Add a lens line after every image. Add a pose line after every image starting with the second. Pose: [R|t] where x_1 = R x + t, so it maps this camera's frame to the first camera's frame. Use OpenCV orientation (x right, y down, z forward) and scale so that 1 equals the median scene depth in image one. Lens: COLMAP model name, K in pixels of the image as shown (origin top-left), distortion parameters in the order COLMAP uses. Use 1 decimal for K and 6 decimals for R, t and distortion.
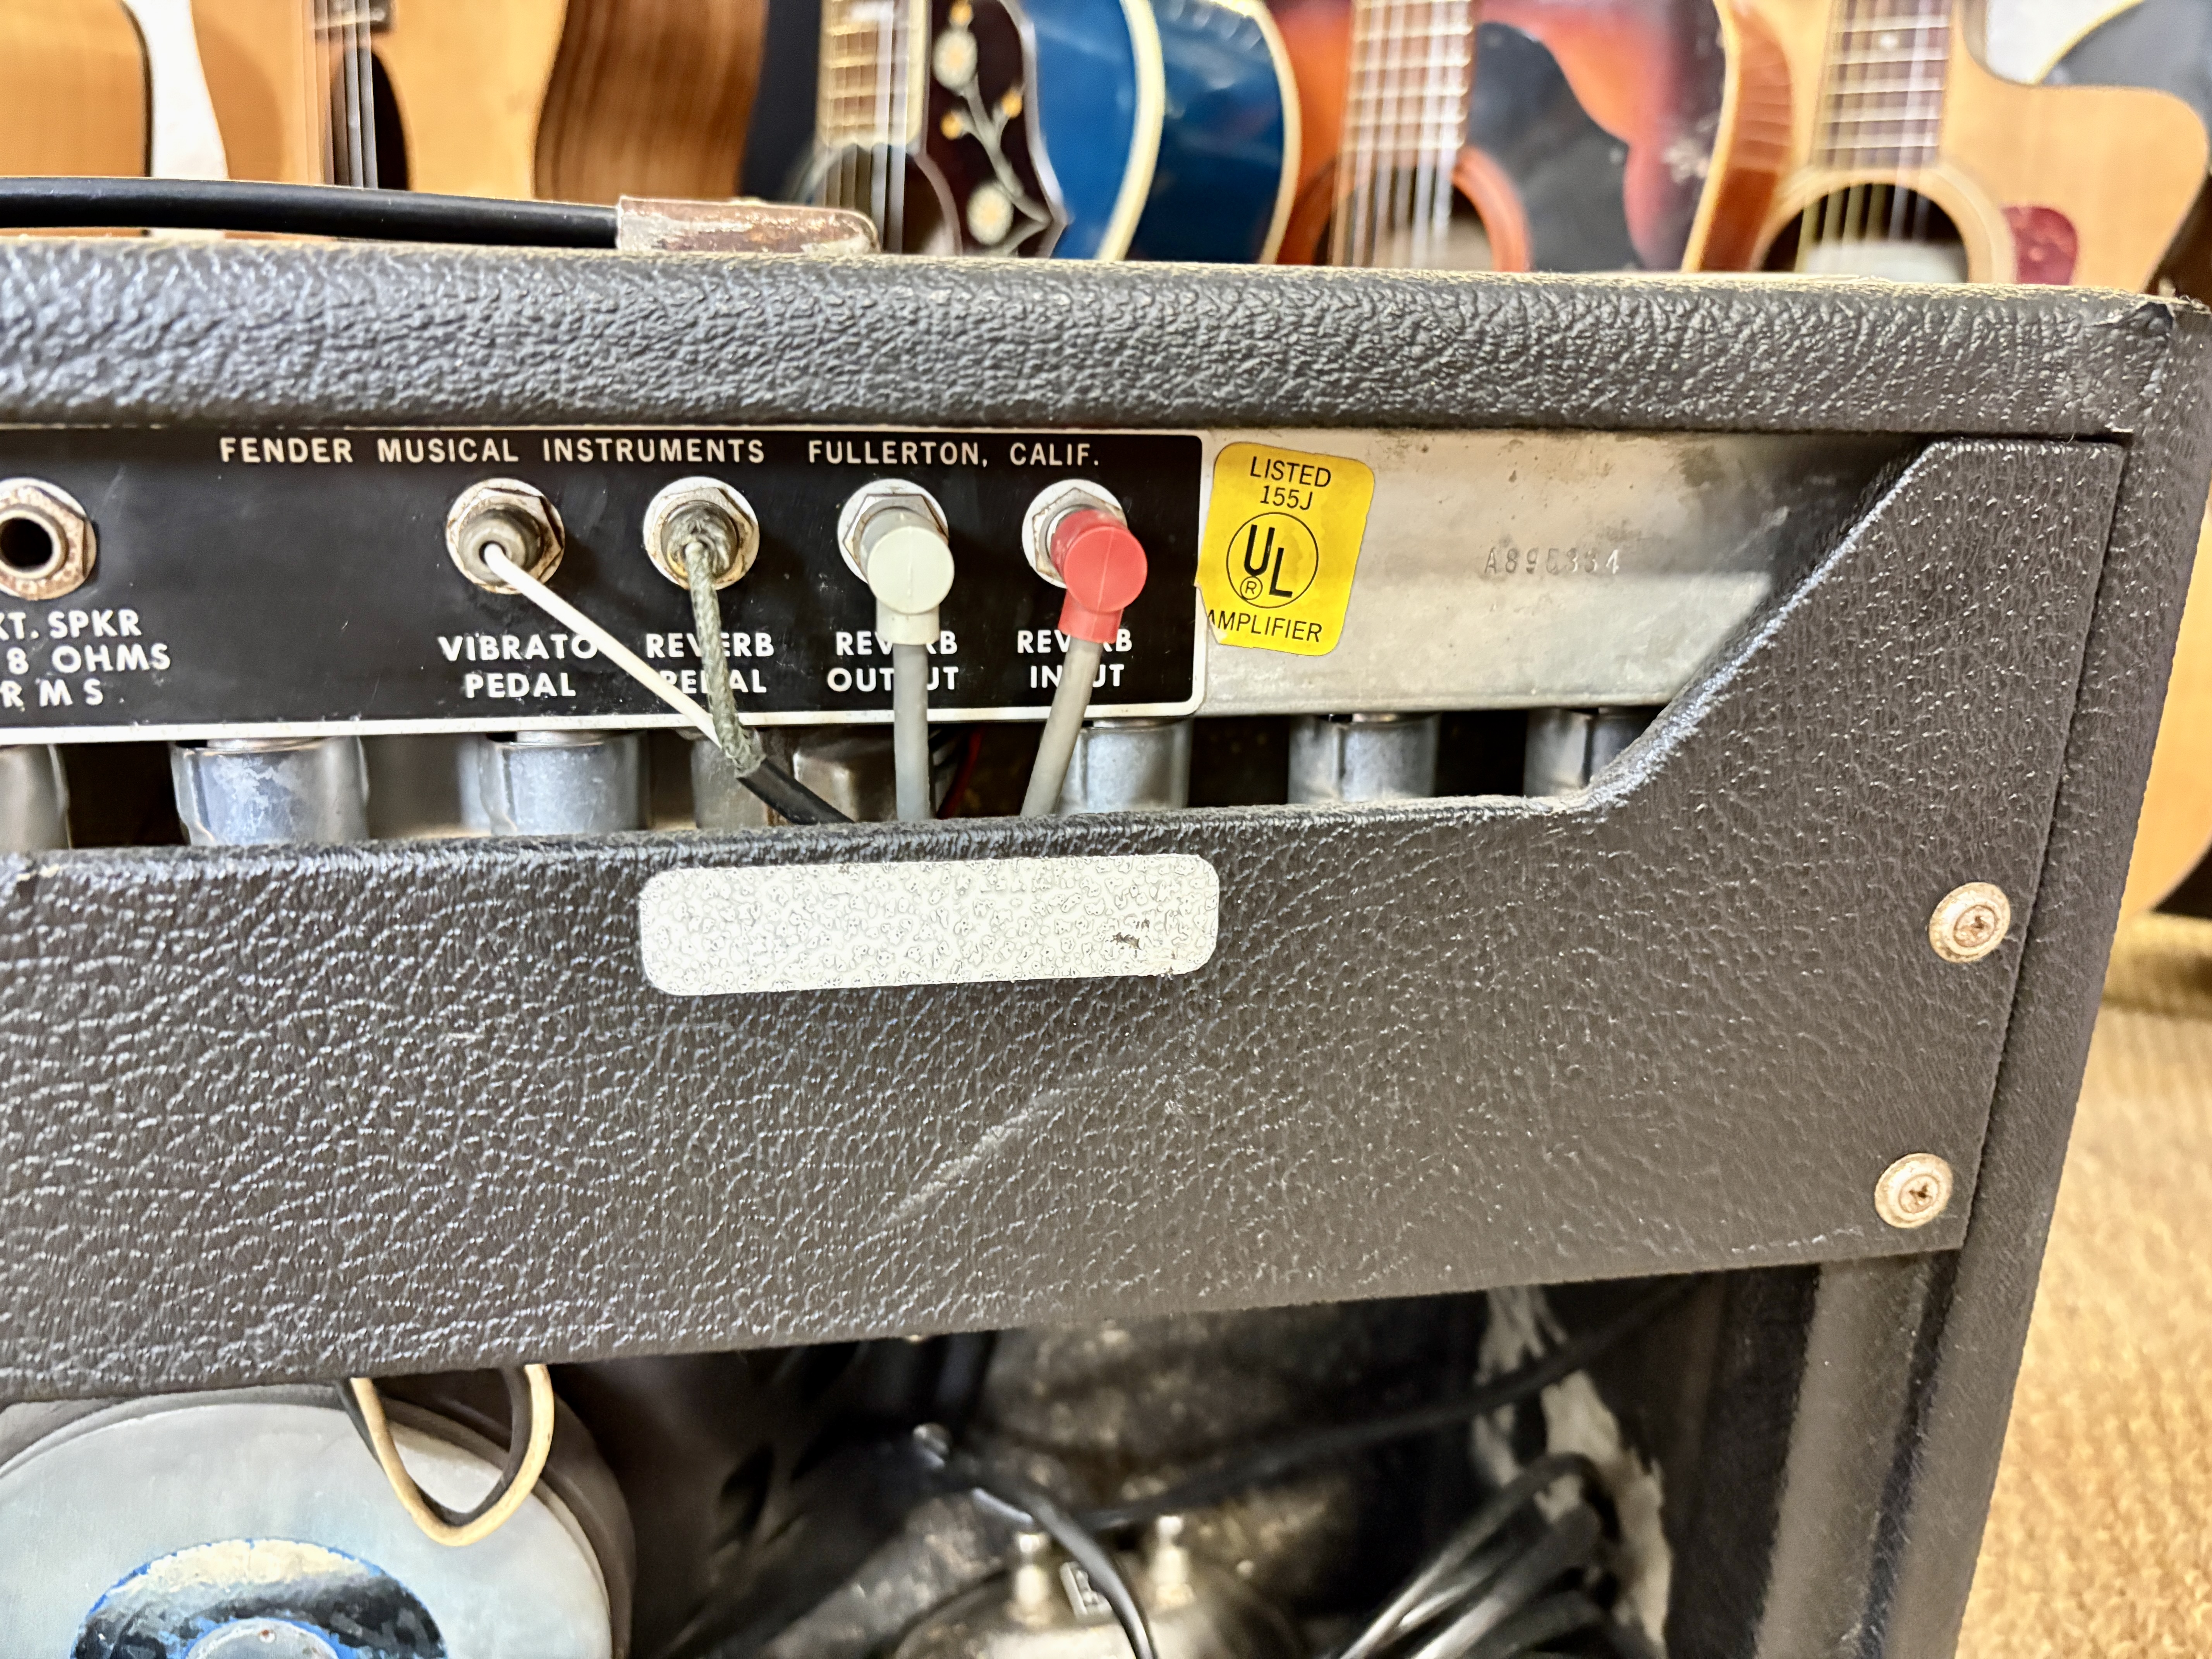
lens RADIAL K [[1778.2, 0, 1132.6], [0, 1778.2, 806.7], [0, 0, 1]] dist [0.000474, -0.054959]
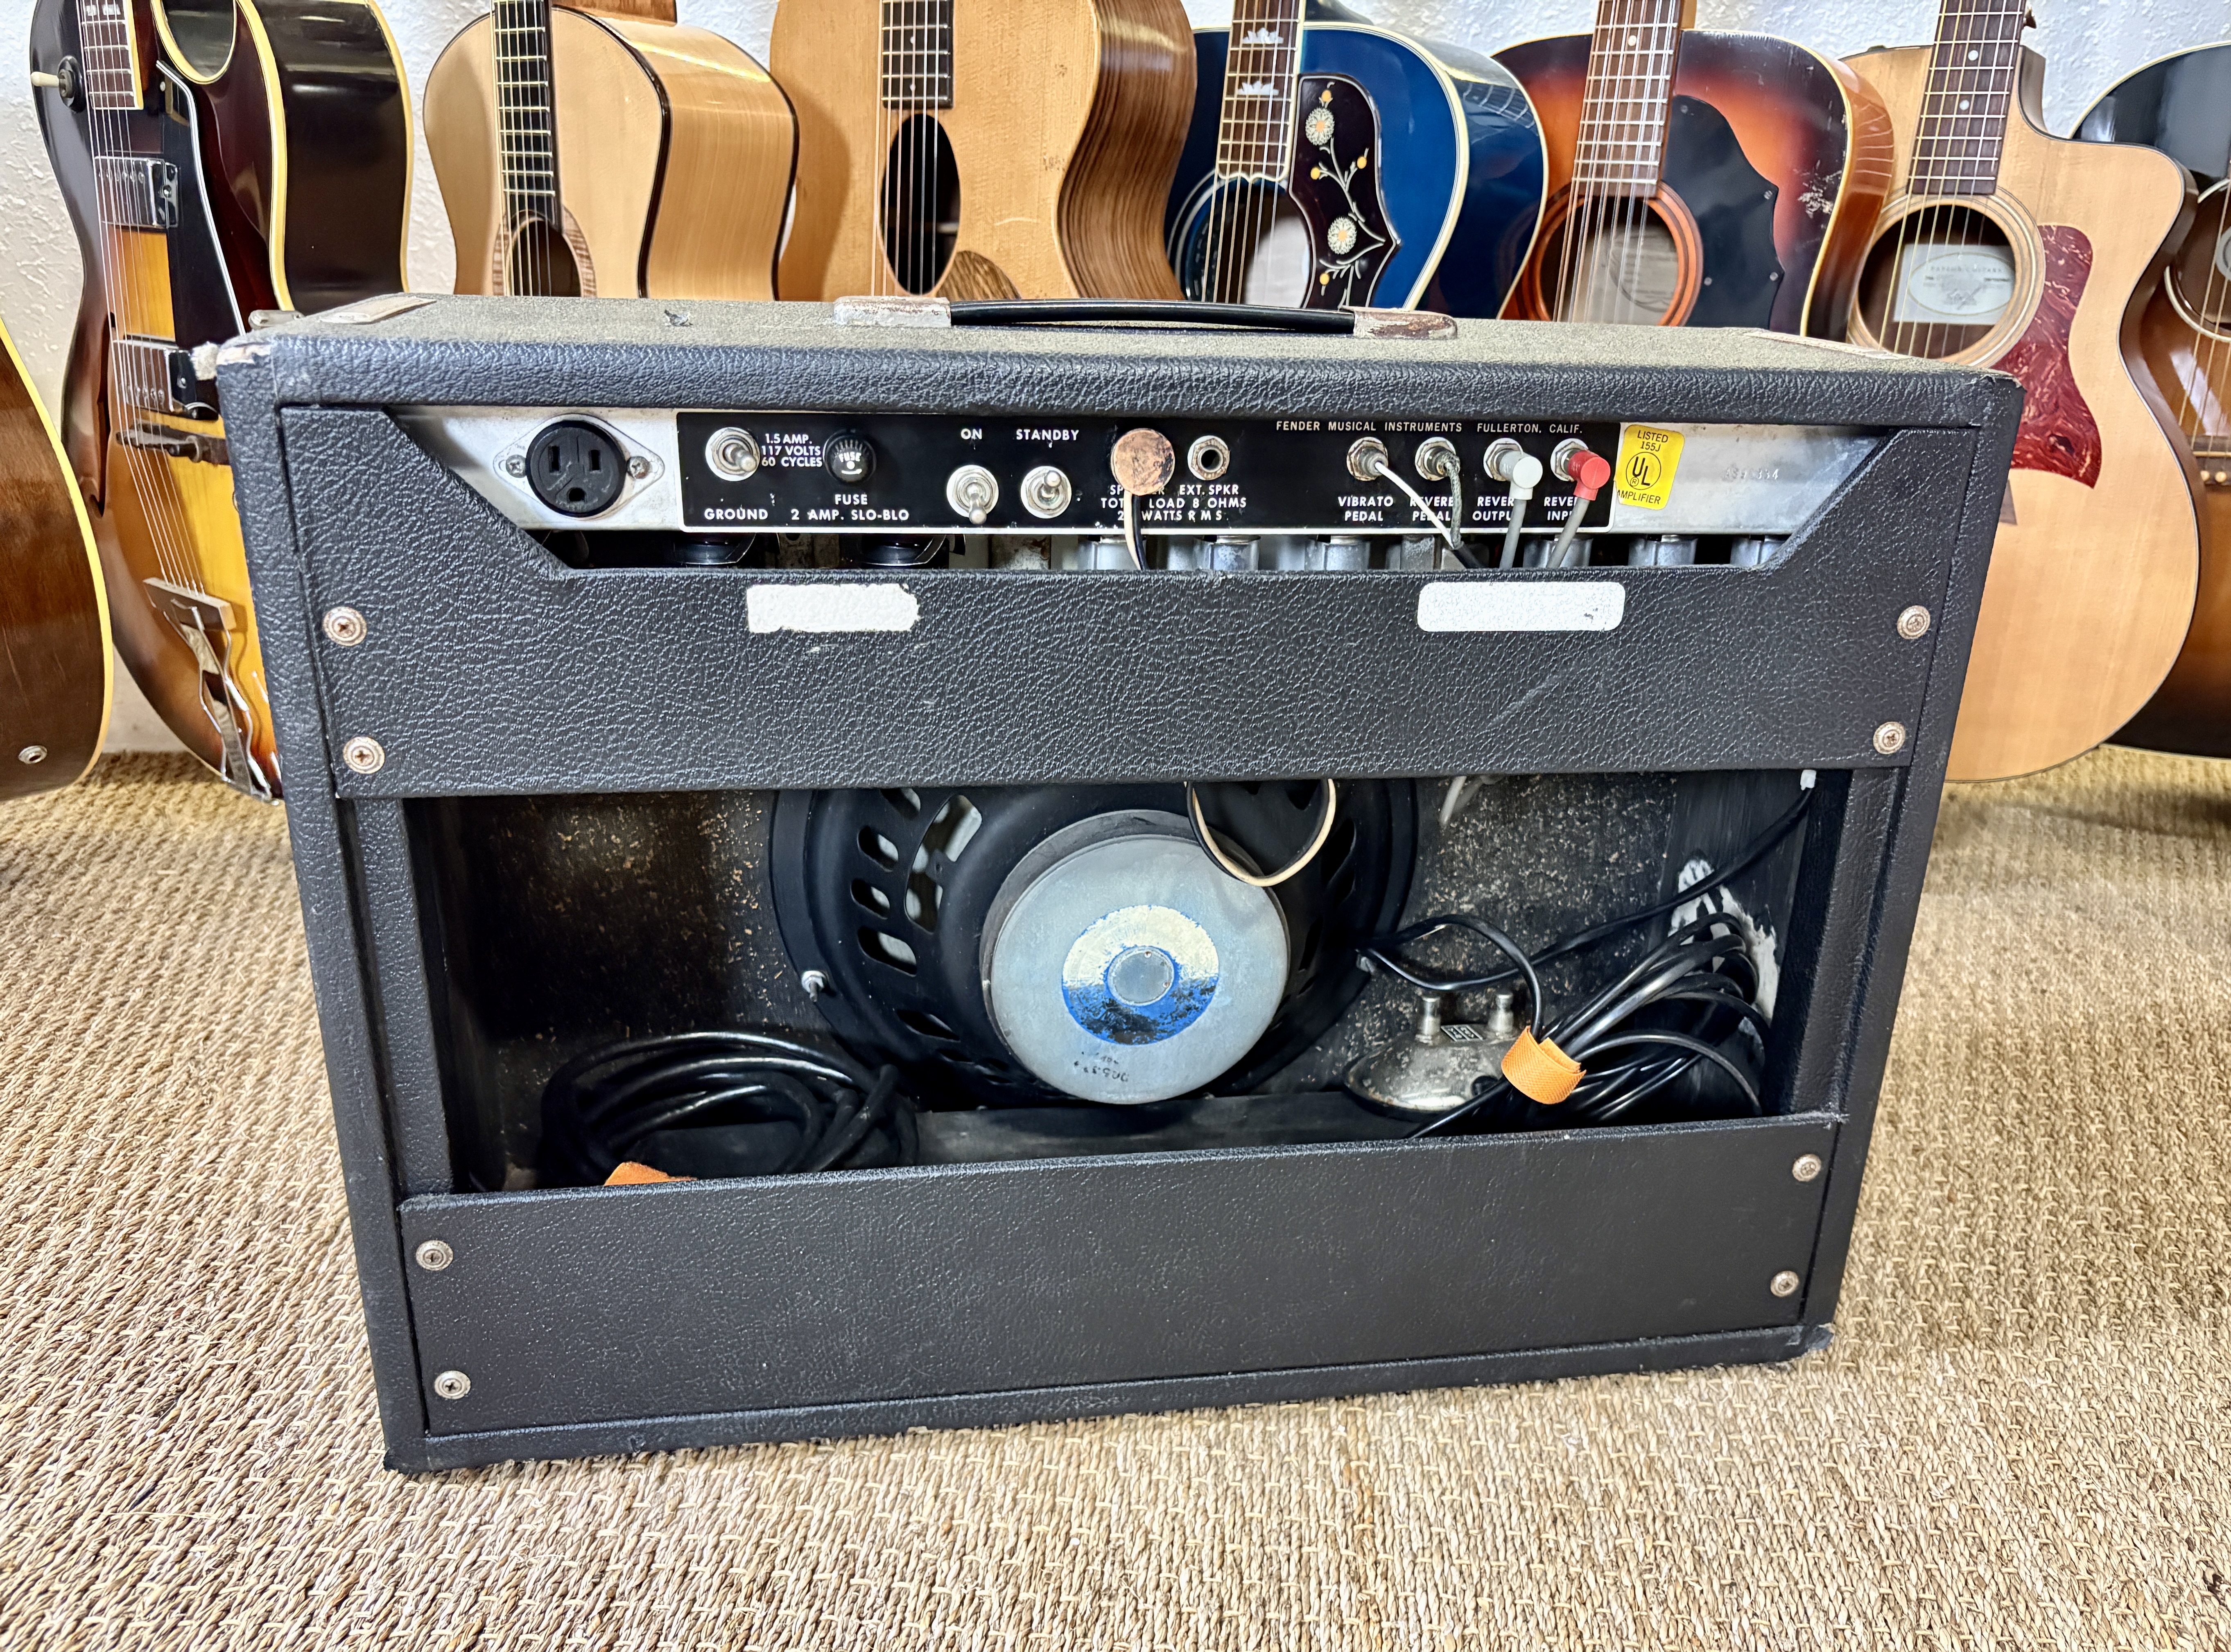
lens RADIAL K [[1793.2, 0, 1195.6], [0, 1793.2, 888.8], [0, 0, 1]] dist [0.000474, -0.054959]
pose [[0.999733, 0.014789, -0.017771, -0.485702], [-0.013160, 0.995989, 0.088500, 0.228122], [0.019008, -0.088242, 0.995918, -1.554215]]
